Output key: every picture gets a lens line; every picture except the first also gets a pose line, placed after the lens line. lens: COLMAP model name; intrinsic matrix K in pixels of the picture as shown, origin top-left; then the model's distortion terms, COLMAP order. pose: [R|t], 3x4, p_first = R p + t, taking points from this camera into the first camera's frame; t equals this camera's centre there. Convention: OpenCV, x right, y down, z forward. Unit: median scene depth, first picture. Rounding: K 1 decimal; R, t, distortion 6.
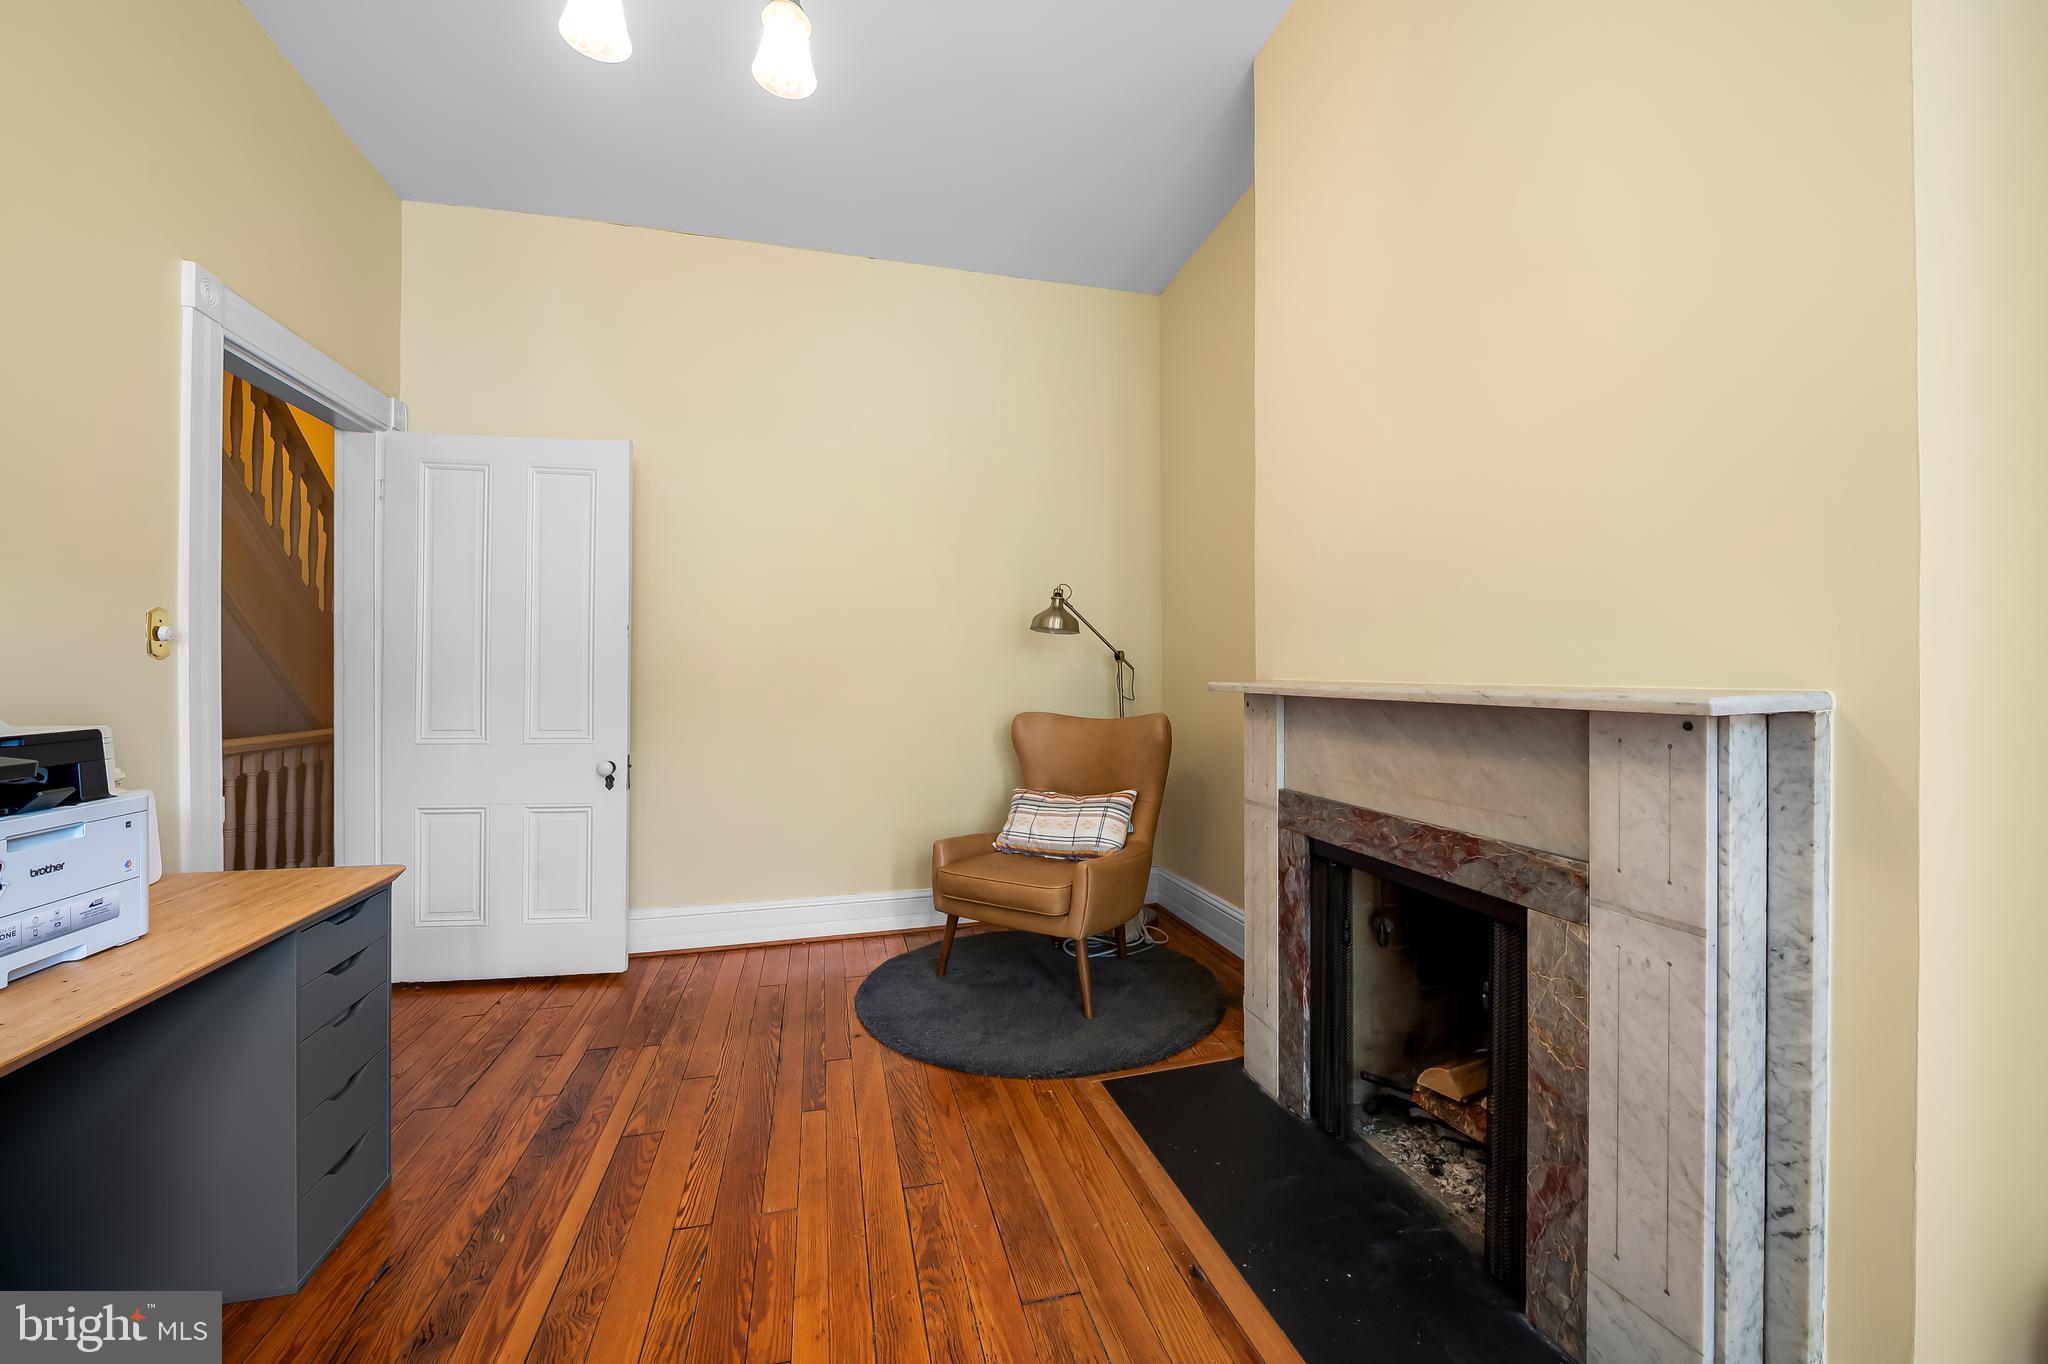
lens RADIAL K [[802.2, 0, 1028.7], [0, 802.2, 670.6], [0, 0, 1]] dist [0.000931, -0.005348]
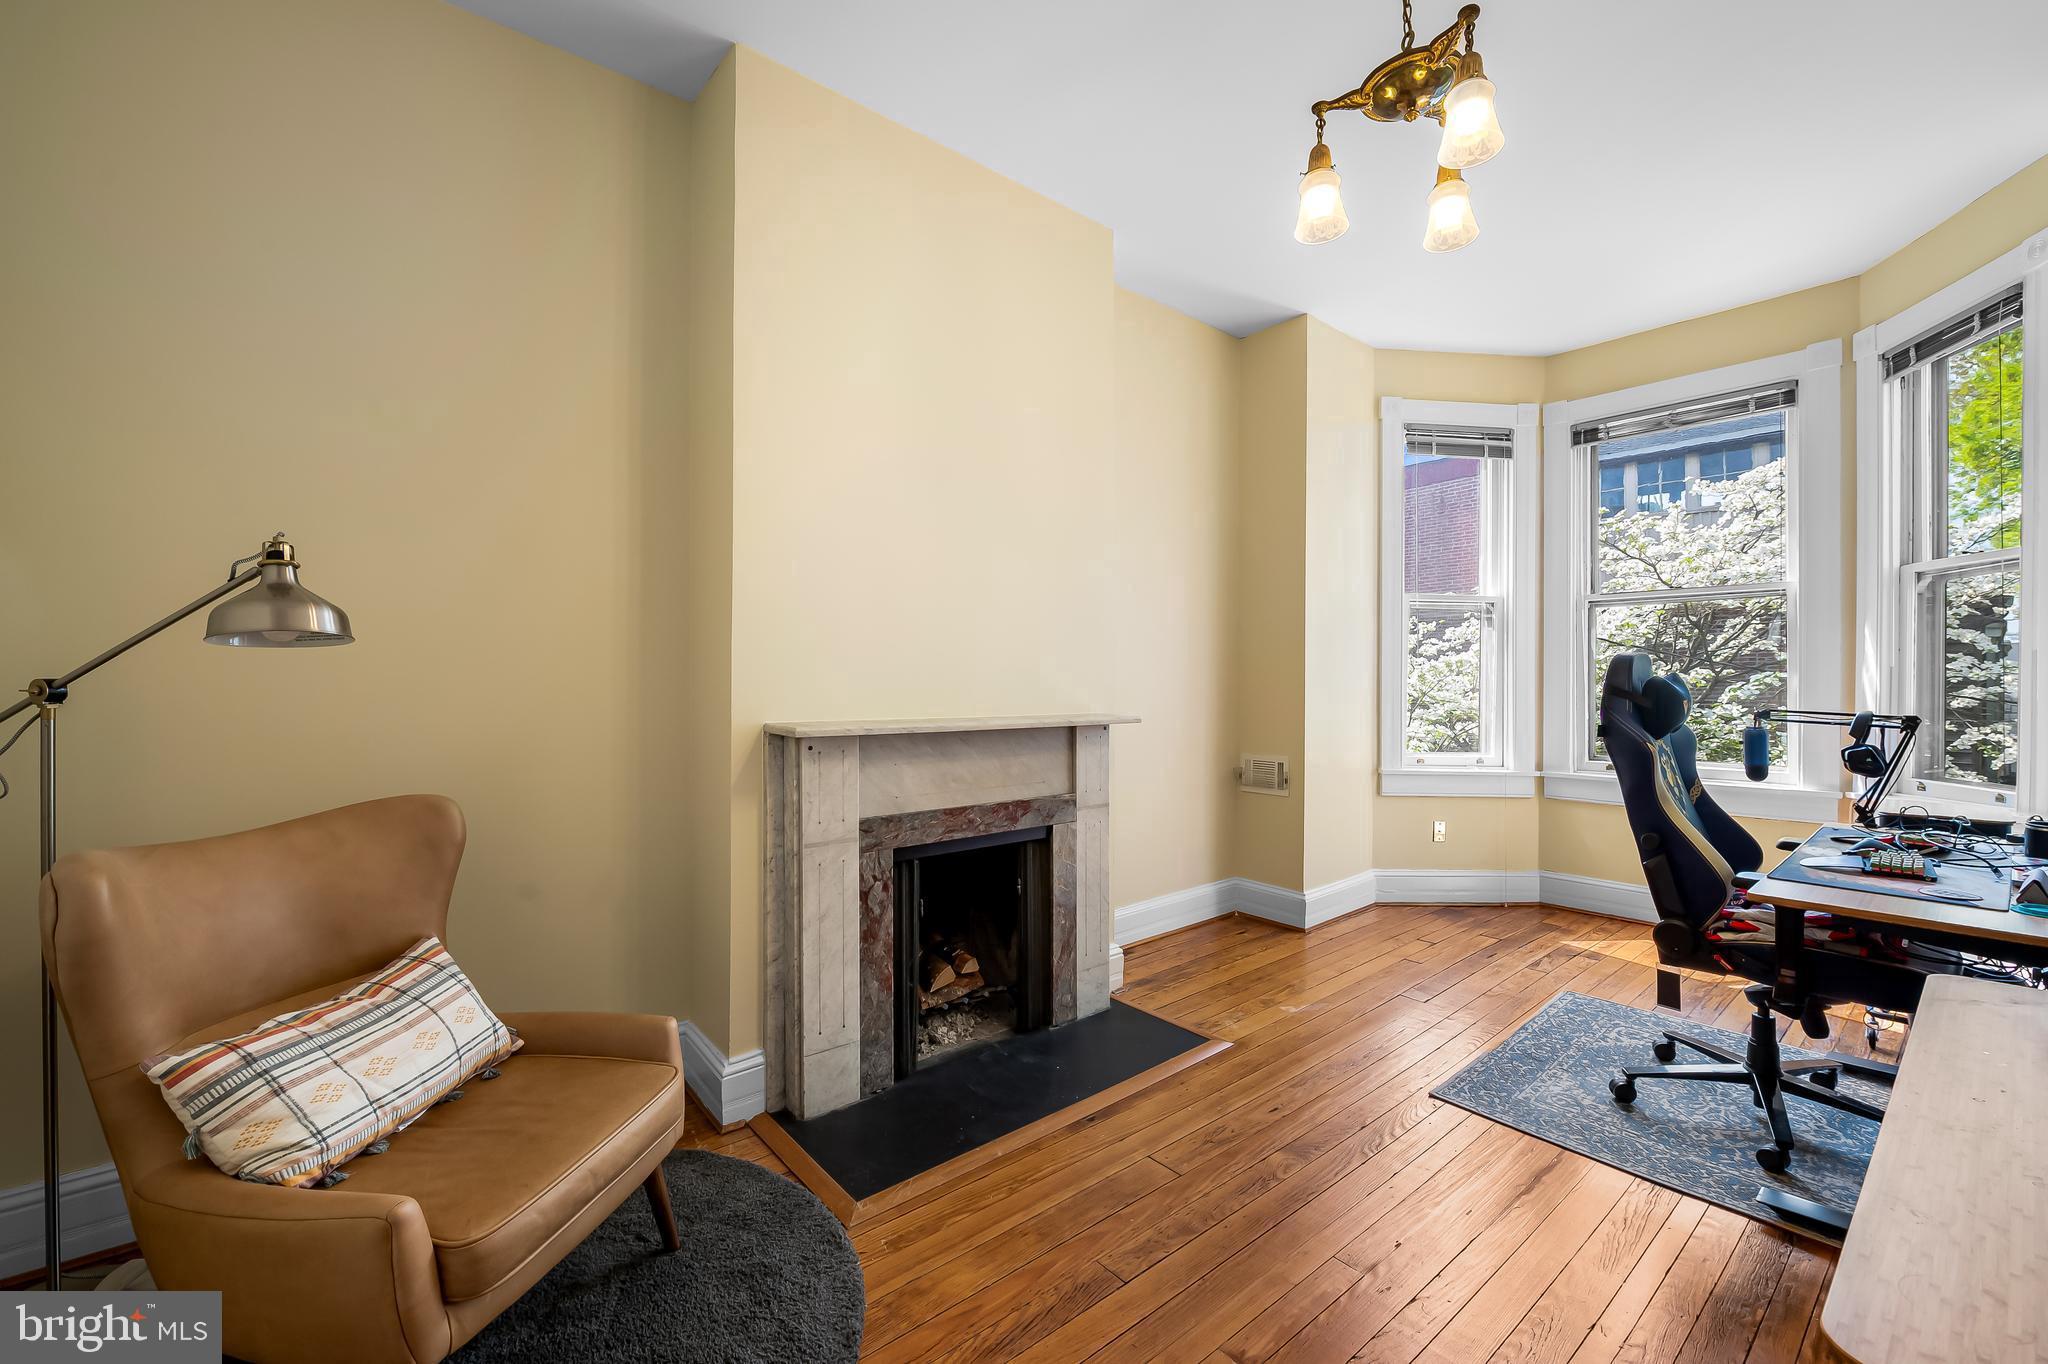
lens RADIAL K [[816.2, 0, 1021.7], [0, 816.2, 690.8], [0, 0, 1]] dist [-0.001432, -0.006608]
pose [[-0.404784, -0.006158, 0.914392, -0.937692], [0.000894, 0.999974, 0.007131, -0.044737], [-0.914412, 0.003704, -0.404768, 1.448143]]
